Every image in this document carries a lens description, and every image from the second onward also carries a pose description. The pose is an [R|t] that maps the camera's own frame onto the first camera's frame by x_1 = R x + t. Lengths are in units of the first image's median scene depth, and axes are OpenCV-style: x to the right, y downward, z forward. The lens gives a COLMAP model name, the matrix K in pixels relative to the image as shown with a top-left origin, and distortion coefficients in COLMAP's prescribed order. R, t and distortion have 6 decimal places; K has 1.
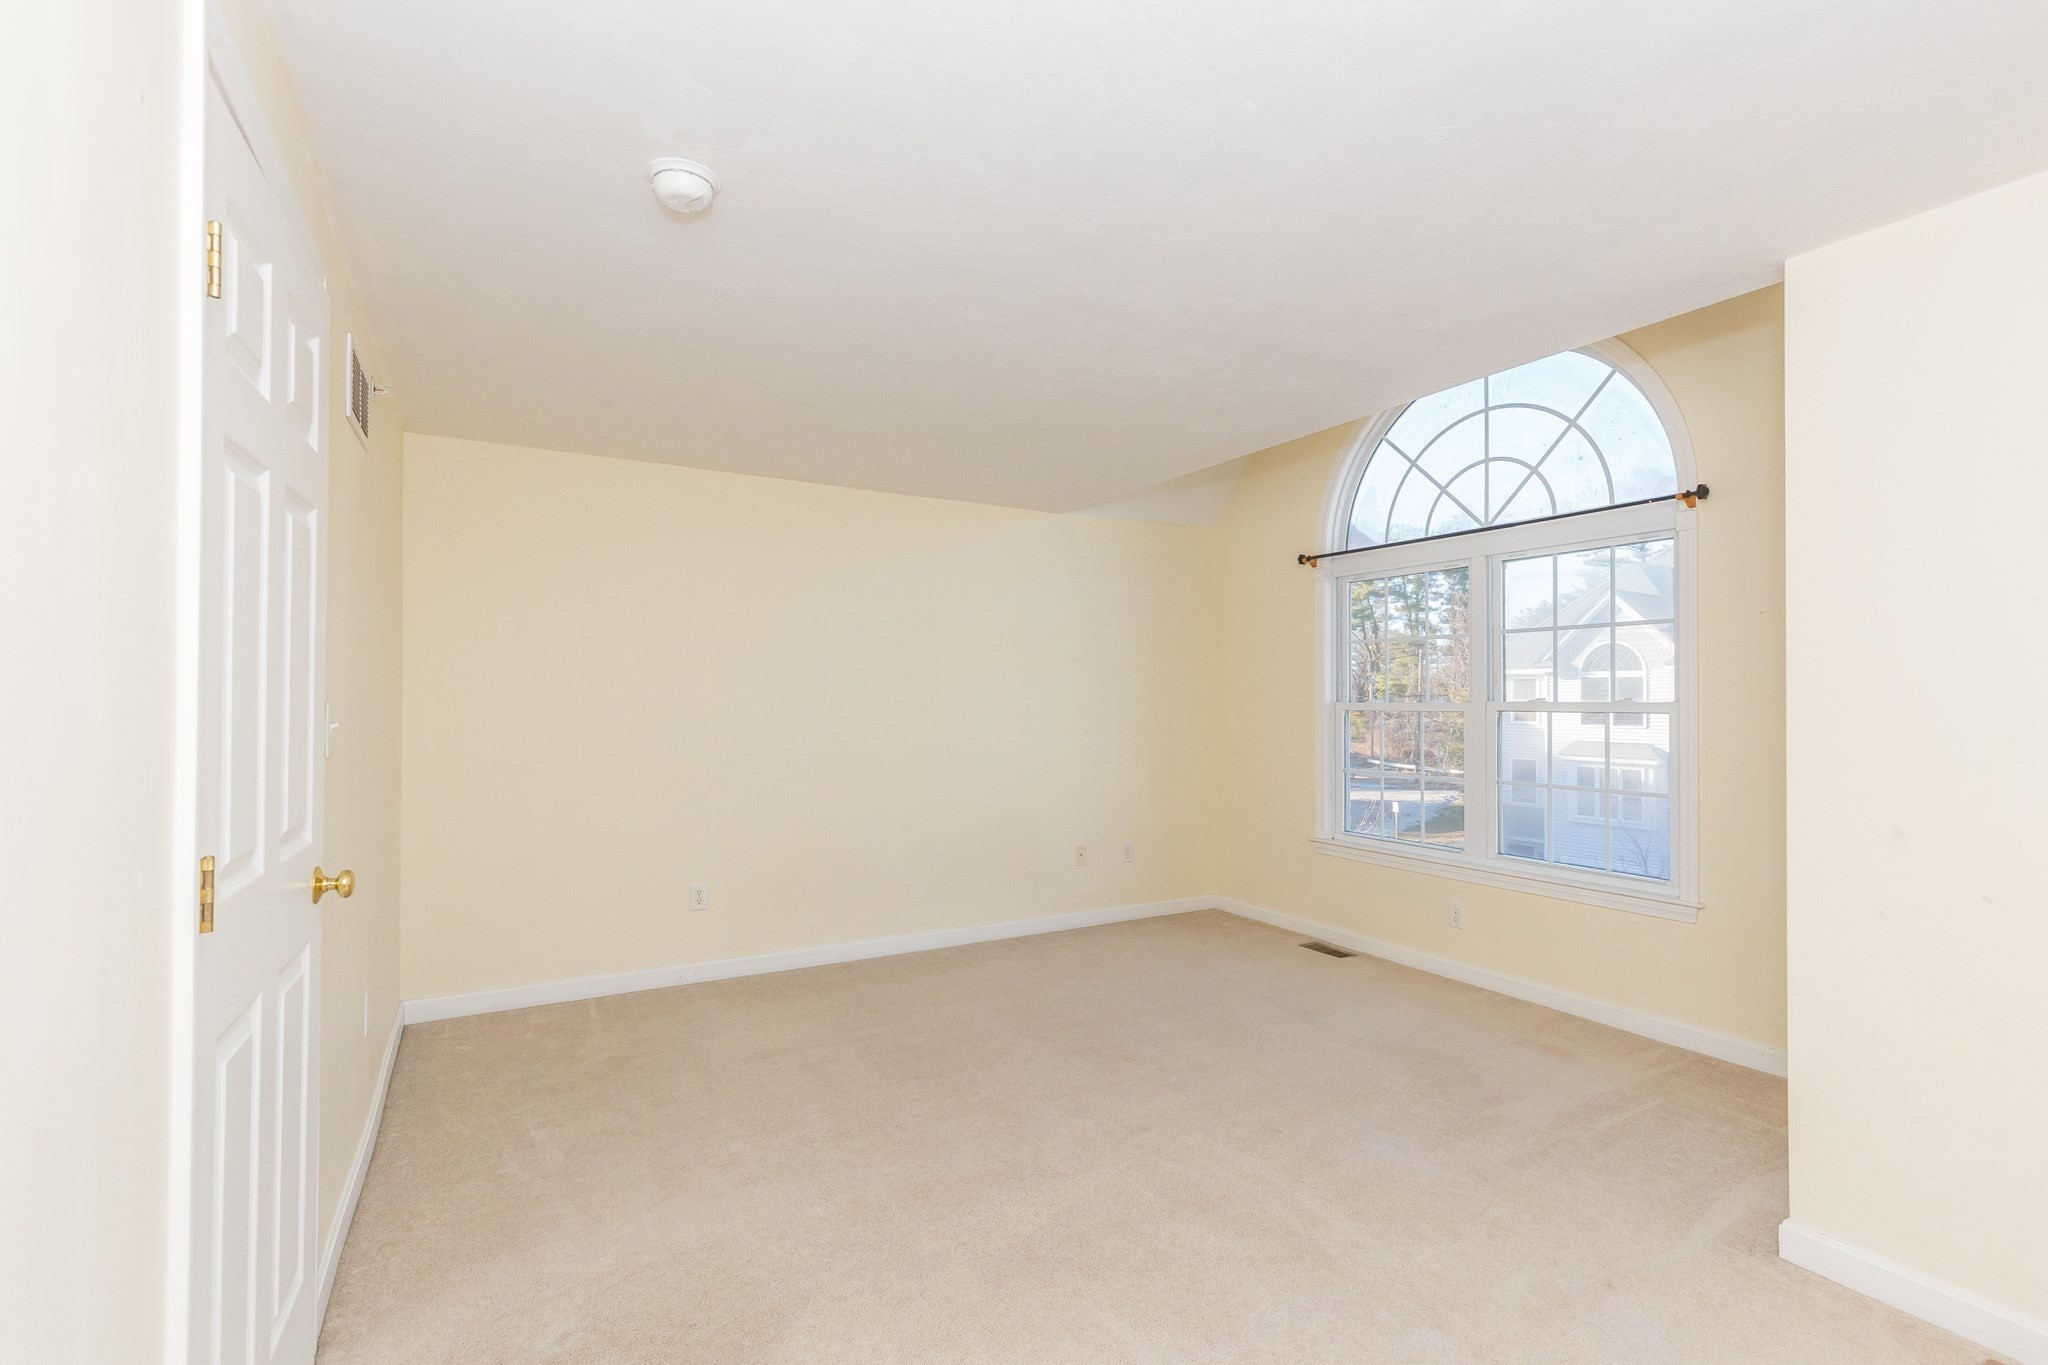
lens RADIAL K [[950.8, 0, 1026.2], [0, 950.8, 690.5], [0, 0, 1]] dist [0.003392, -0.000755]
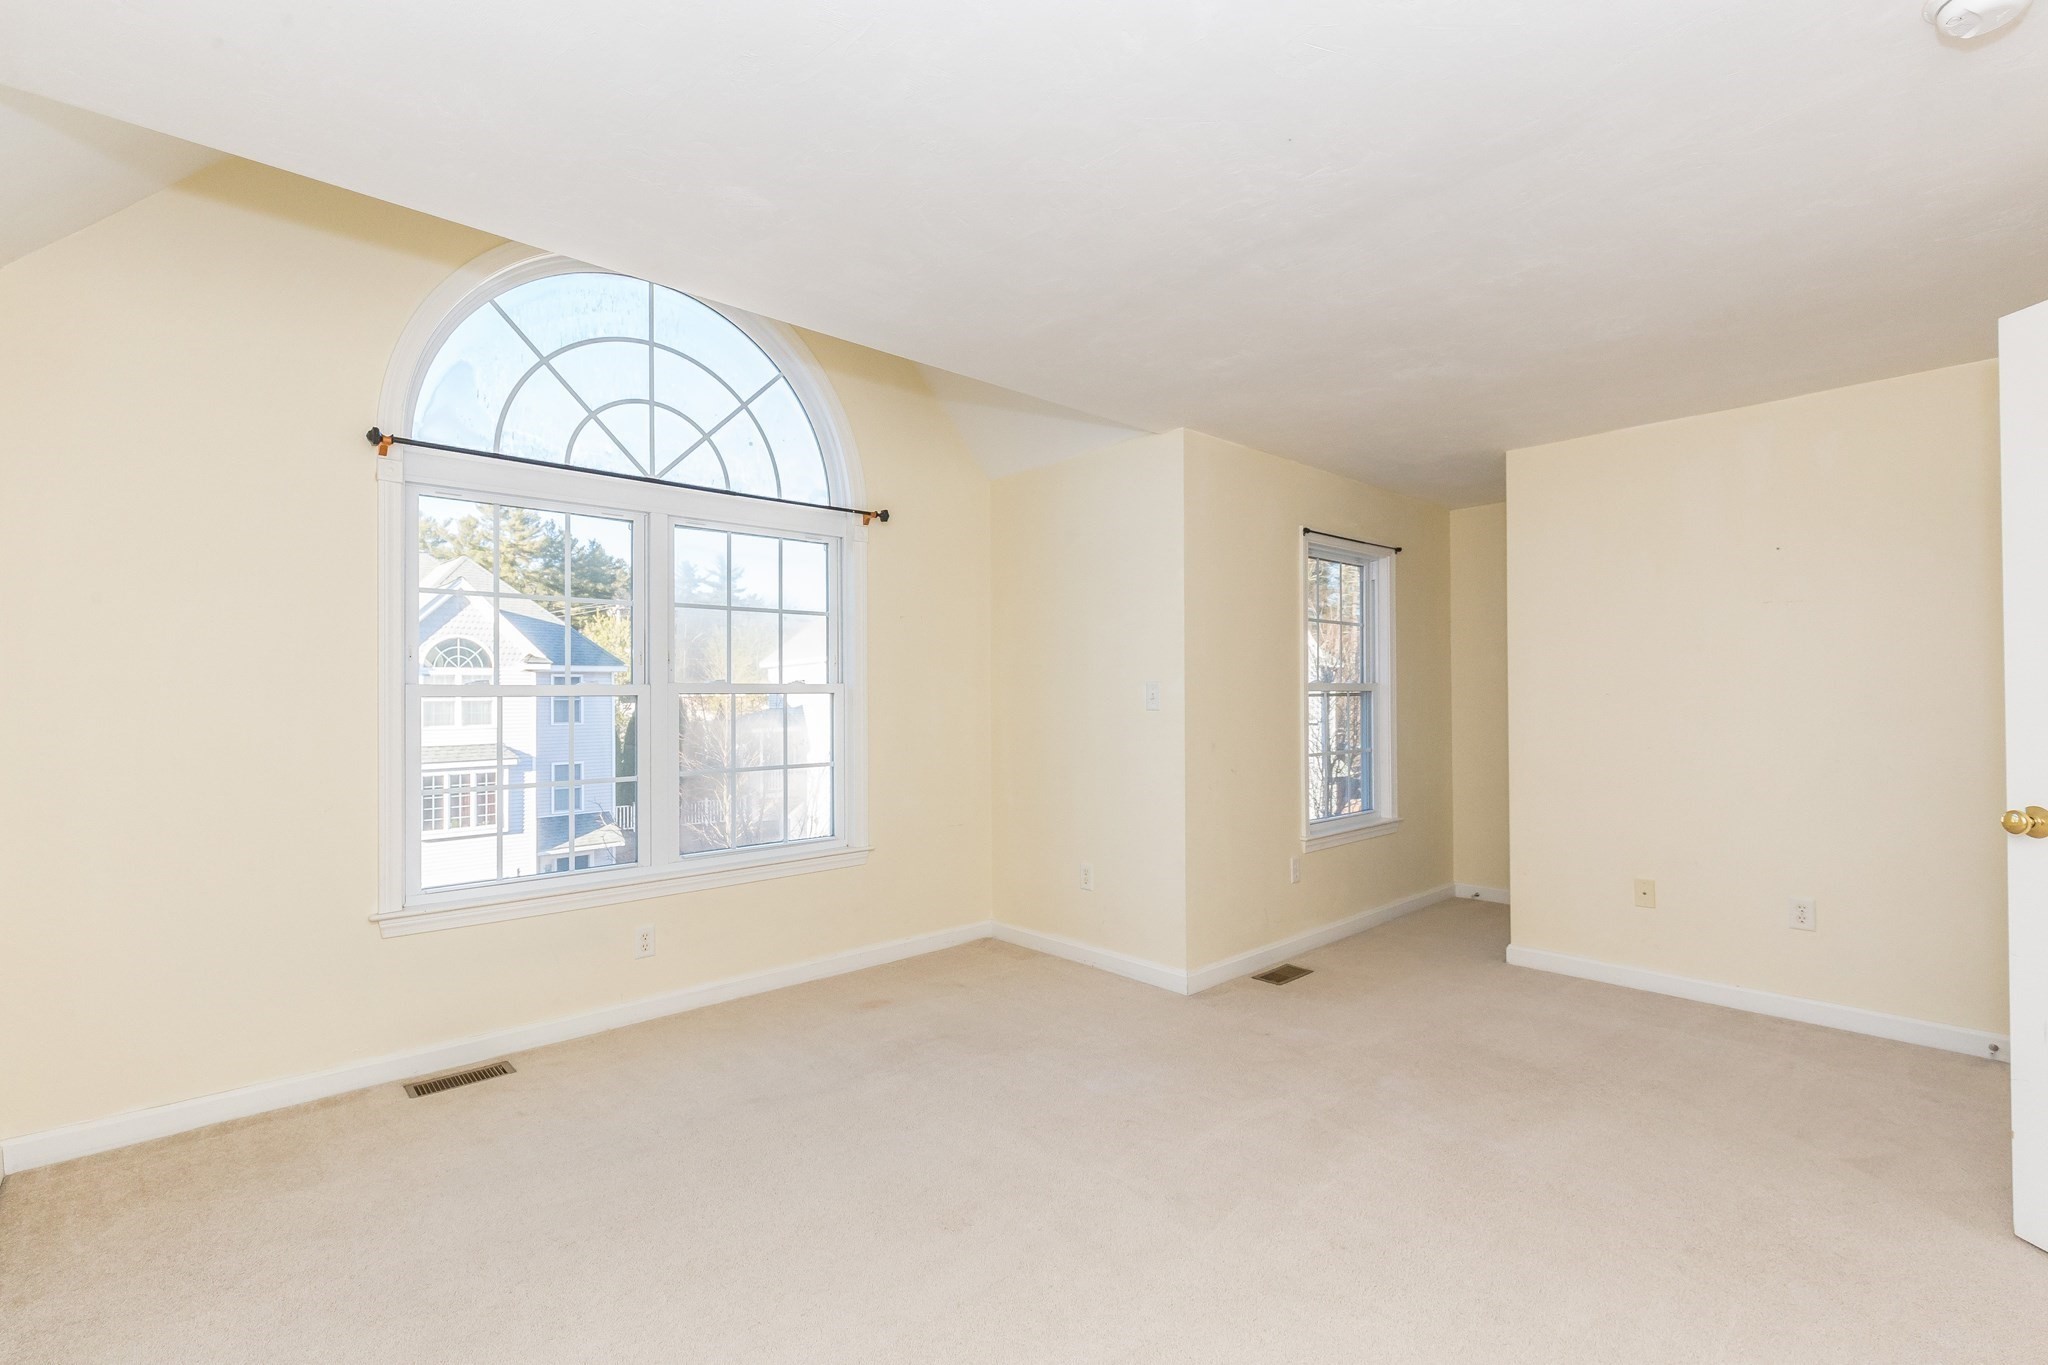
lens RADIAL K [[950.8, 0, 1026.9], [0, 950.8, 678.5], [0, 0, 1]] dist [0.003392, -0.000755]
pose [[-0.256543, 0.006286, 0.966512, -0.431481], [-0.008186, 0.999929, -0.008677, 0.011988], [-0.966498, -0.010138, -0.256473, 0.890579]]
